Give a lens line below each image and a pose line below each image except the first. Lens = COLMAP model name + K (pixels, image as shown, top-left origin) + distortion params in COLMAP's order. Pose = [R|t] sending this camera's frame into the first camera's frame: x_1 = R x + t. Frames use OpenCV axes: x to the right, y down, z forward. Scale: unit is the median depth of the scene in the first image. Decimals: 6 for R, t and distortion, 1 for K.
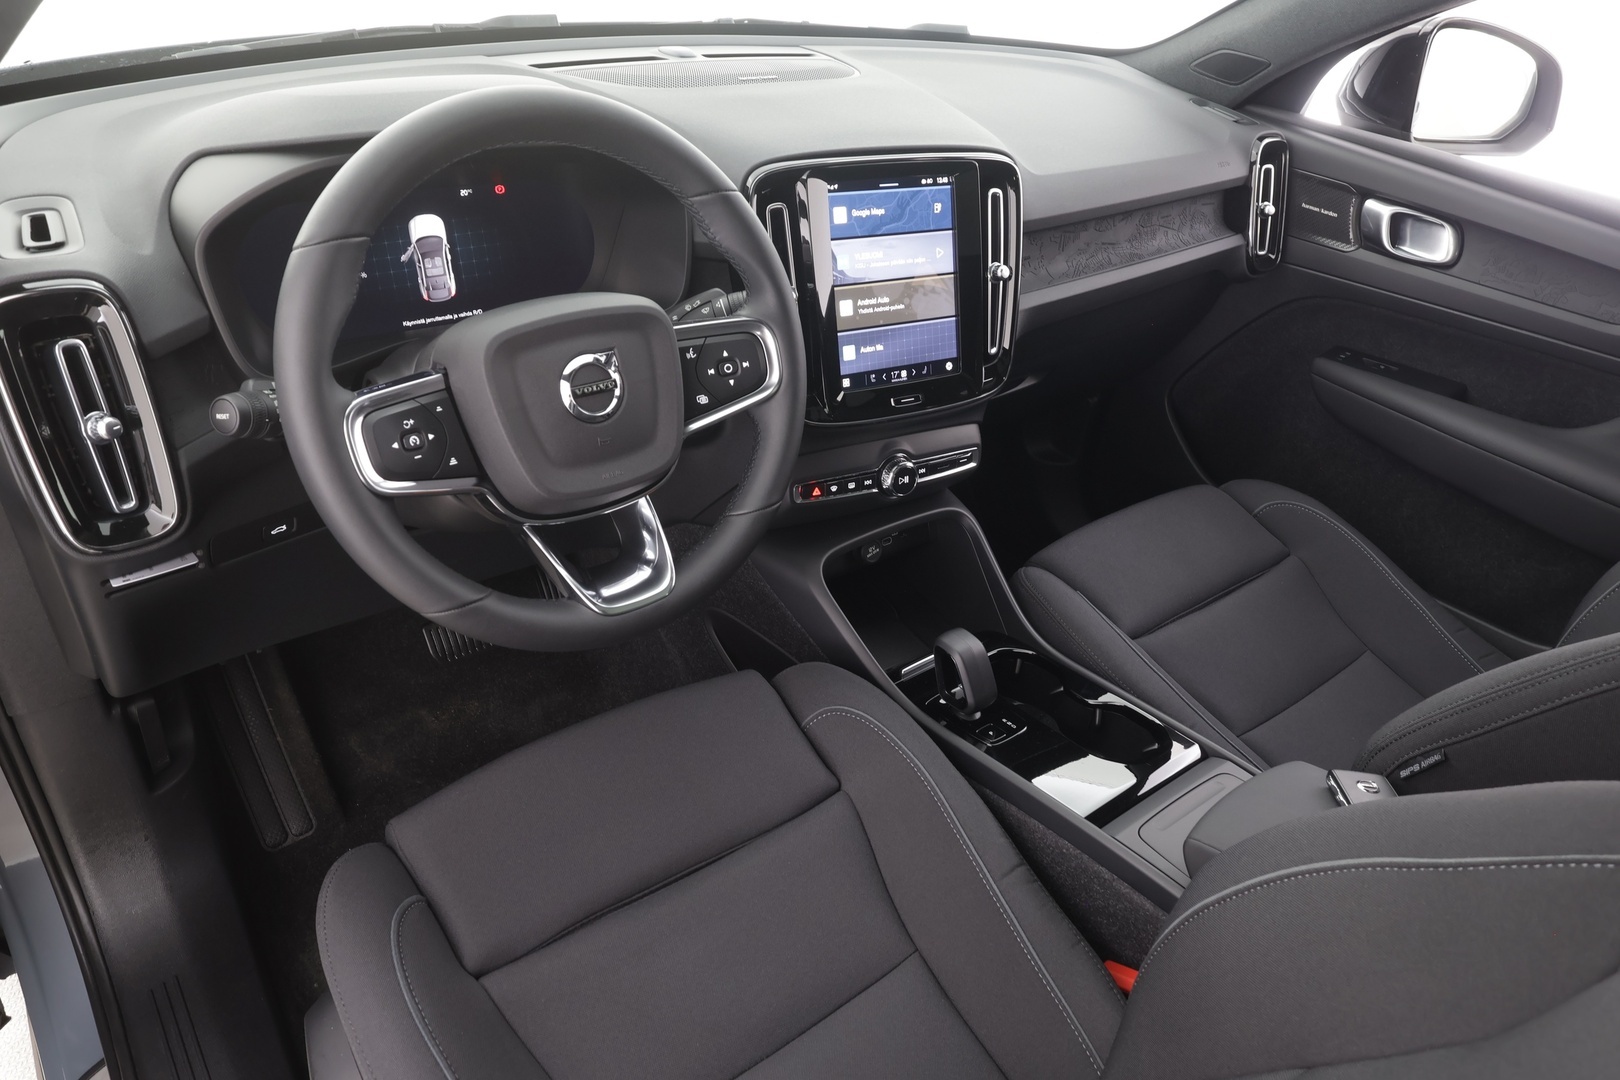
lens RADIAL K [[1089.1, 0, 820.7], [0, 1089.1, 548.8], [0, 0, 1]] dist [-0.011767, 0.003051]
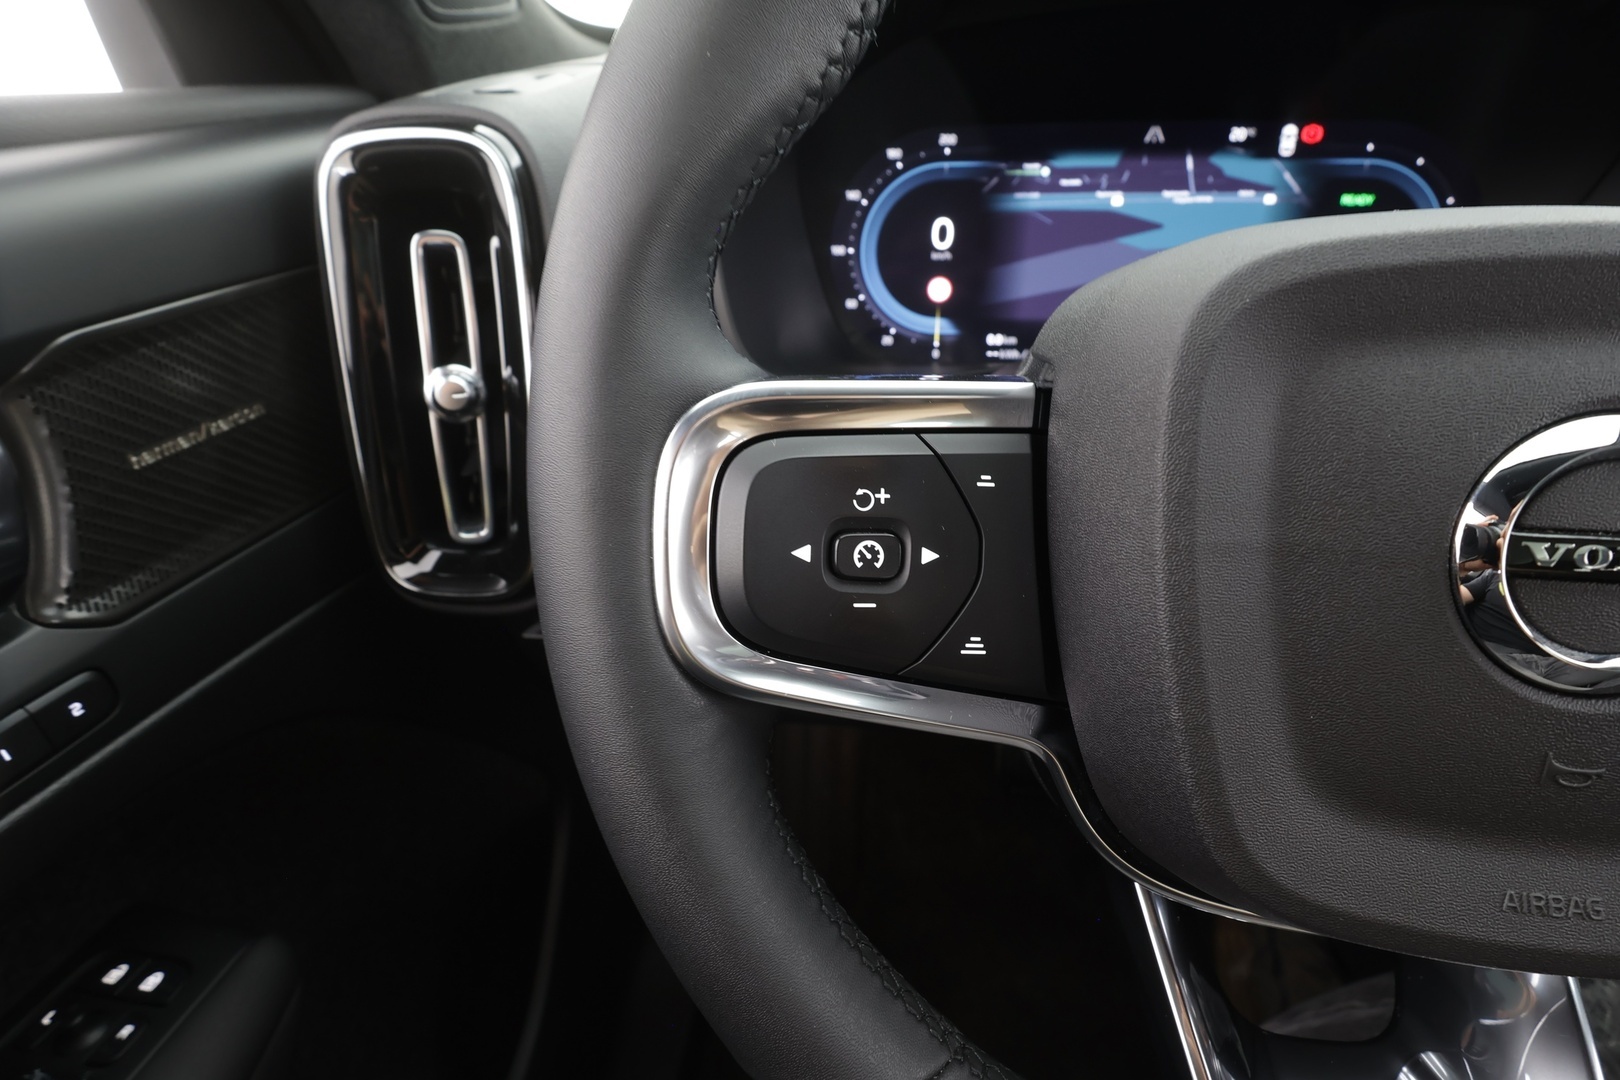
lens RADIAL K [[757.5, 0, 805.9], [0, 757.5, 556.5], [0, 0, 1]] dist [-0.011408, 0.005026]
pose [[0.716231, 0.259751, -0.647722, -0.159001], [-0.307438, 0.950672, 0.041285, -0.067134], [0.626495, 0.169565, 0.760758, 0.537336]]
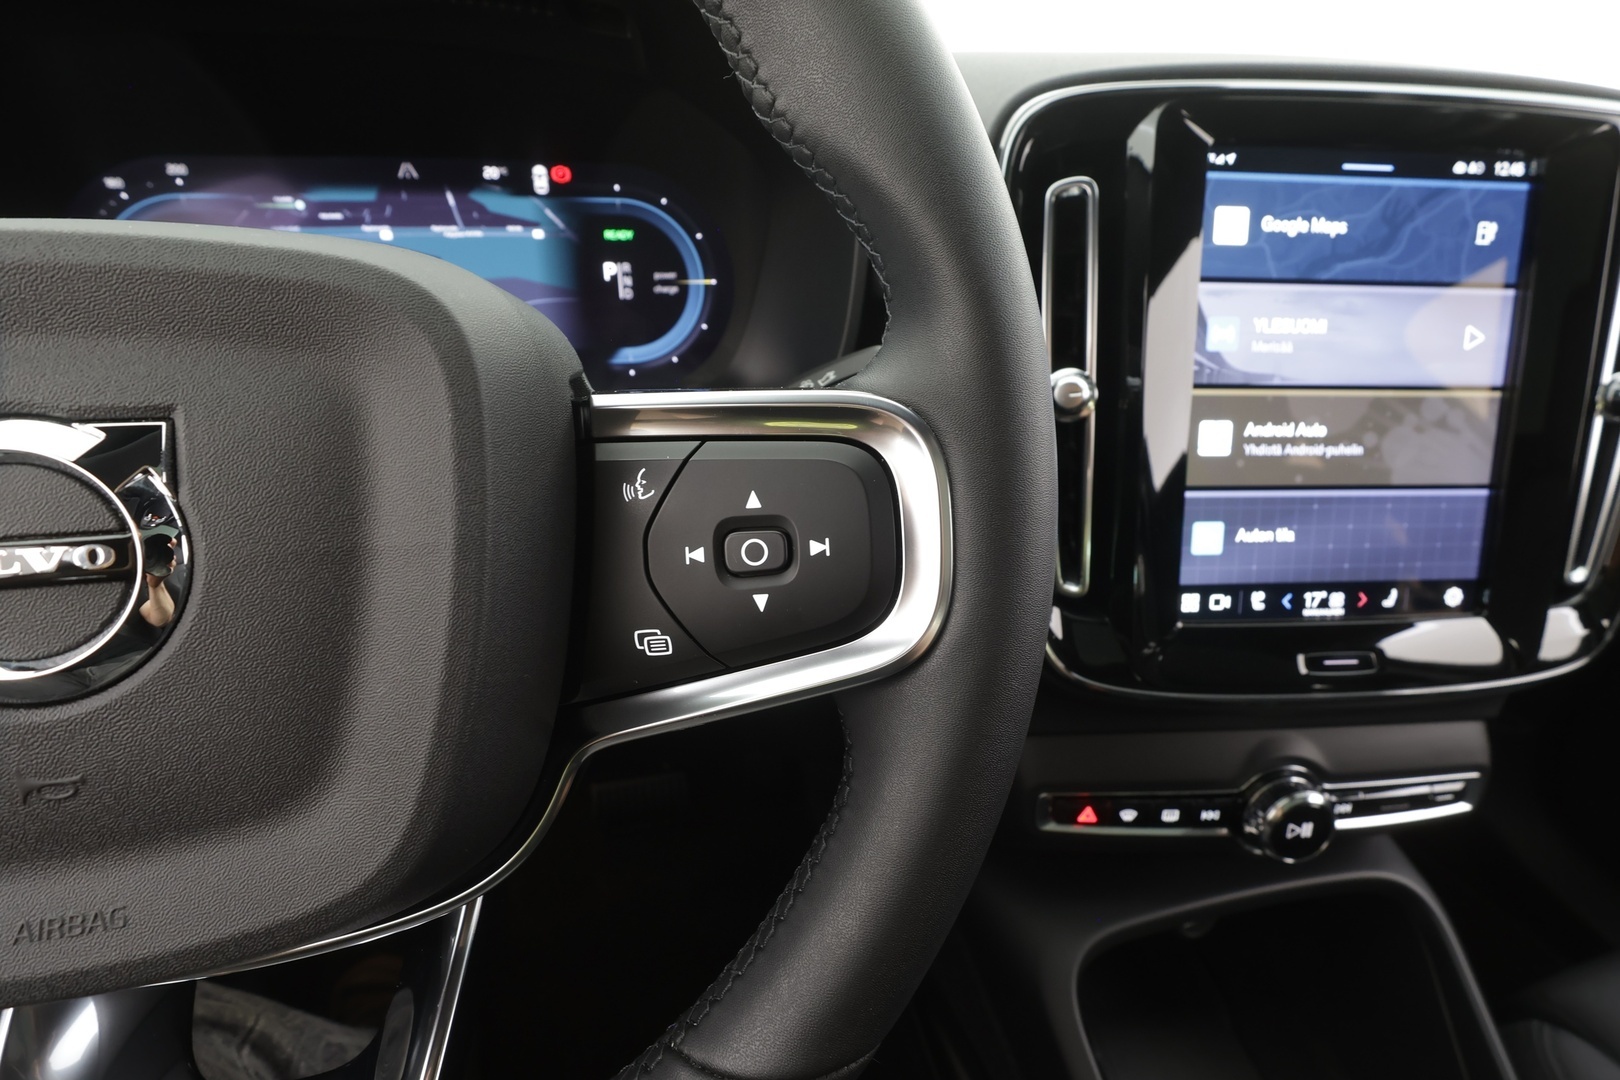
lens RADIAL K [[757.5, 0, 808.2], [0, 757.5, 537.4], [0, 0, 1]] dist [-0.011408, 0.005026]
pose [[0.897352, 0.135255, -0.420077, 0.009193], [-0.187484, 0.978546, -0.085427, -0.121778], [0.399510, 0.155415, 0.903459, 0.646824]]
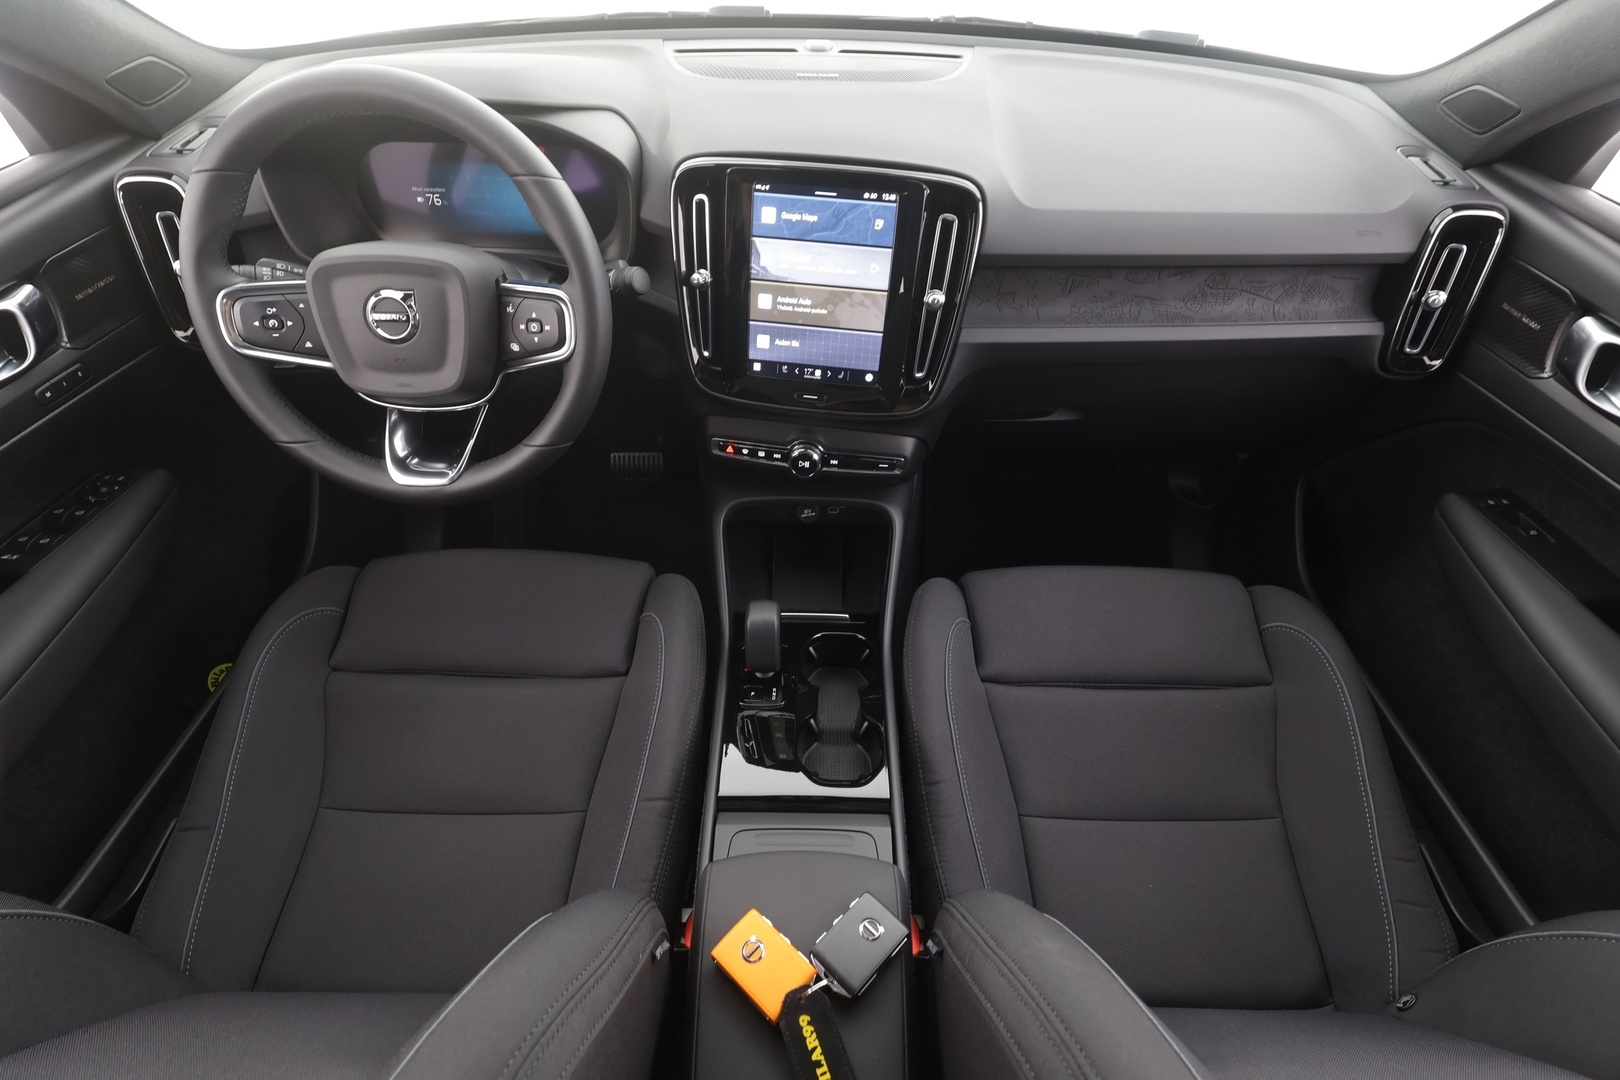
lens RADIAL K [[757.5, 0, 814.8], [0, 757.5, 550.9], [0, 0, 1]] dist [-0.011408, 0.005026]
pose [[0.783054, 0.385728, -0.487894, 0.529764], [-0.298693, 0.921298, 0.248983, -0.188423], [0.545536, -0.049237, 0.836640, 0.351806]]
